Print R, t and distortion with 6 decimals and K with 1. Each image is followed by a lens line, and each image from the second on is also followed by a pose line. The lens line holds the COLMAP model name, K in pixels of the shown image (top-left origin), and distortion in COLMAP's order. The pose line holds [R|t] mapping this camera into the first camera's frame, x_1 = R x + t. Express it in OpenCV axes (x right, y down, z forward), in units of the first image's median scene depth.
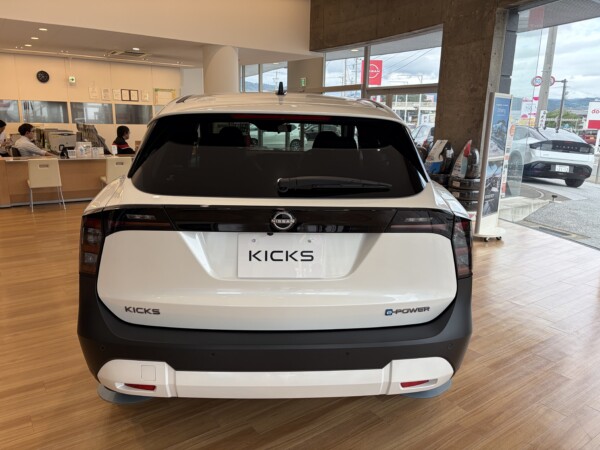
lens RADIAL K [[454.2, 0, 299.7], [0, 454.2, 226.0], [0, 0, 1]] dist [0.005756, -0.001485]
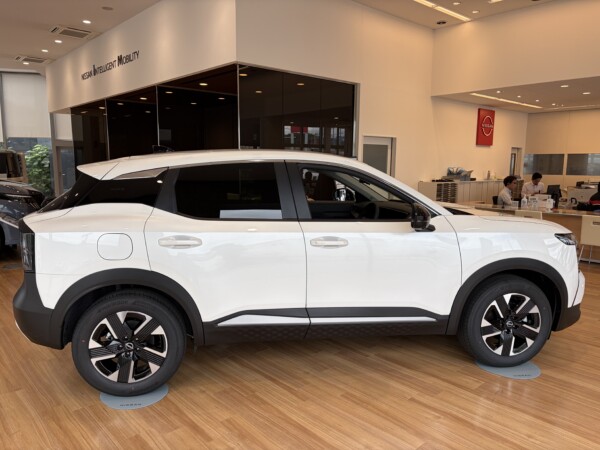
lens RADIAL K [[454.2, 0, 300.1], [0, 454.2, 225.0], [0, 0, 1]] dist [0.005756, -0.001485]
pose [[0.112997, 0.114359, -0.986992, 1.550339], [-0.226687, 0.970123, 0.086452, -0.301826], [0.967391, 0.213969, 0.135545, 1.306470]]
